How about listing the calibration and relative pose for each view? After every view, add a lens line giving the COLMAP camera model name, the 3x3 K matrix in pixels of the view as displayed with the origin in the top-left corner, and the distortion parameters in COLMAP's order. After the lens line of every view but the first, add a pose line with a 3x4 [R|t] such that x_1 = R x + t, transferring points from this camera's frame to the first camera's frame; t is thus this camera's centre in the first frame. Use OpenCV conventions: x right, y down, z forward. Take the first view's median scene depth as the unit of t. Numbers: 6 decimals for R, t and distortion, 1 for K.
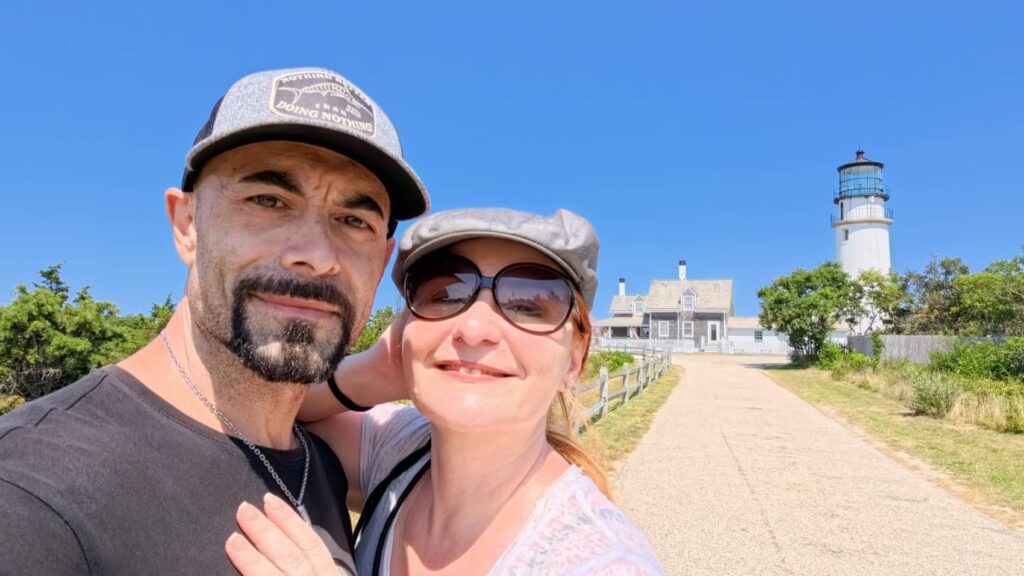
lens RADIAL K [[717.1, 0, 511.6], [0, 717.1, 284.0], [0, 0, 1]] dist [-0.011262, -0.007078]
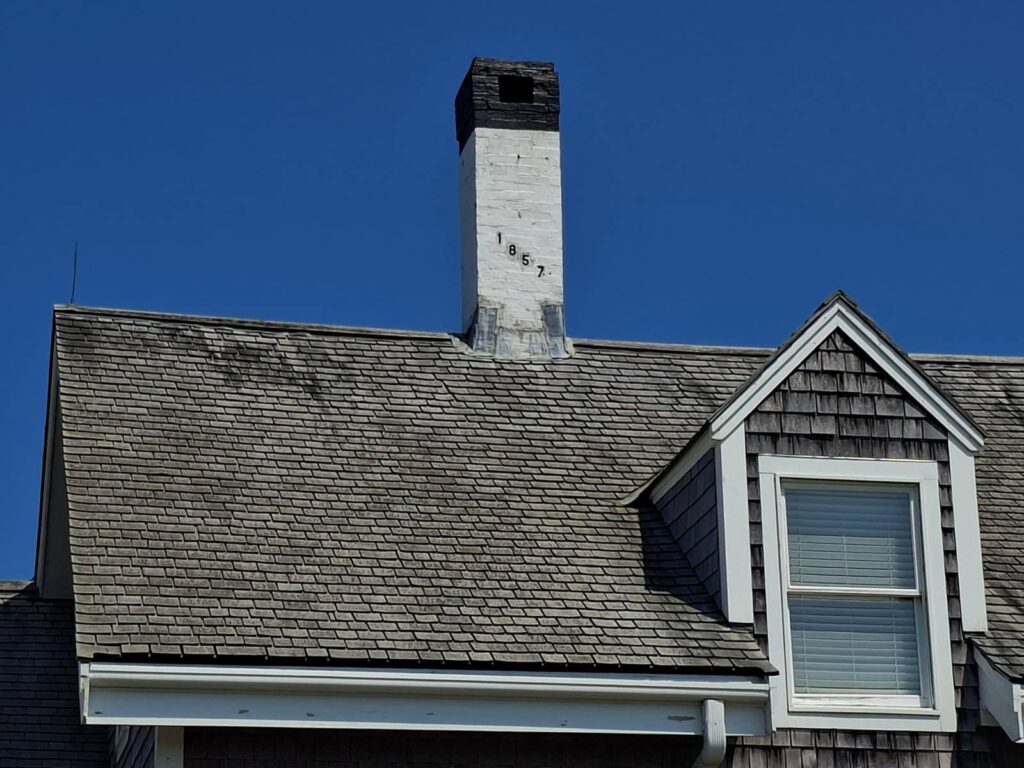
lens RADIAL K [[2890.3, 0, 507.1], [0, 2890.3, 381.3], [0, 0, 1]] dist [0.189066, 0.000000]
pose [[0.851342, 0.121793, 0.510278, 0.100353], [-0.016699, 0.978476, -0.205683, 0.054327], [-0.524346, 0.166585, 0.835051, 0.776131]]
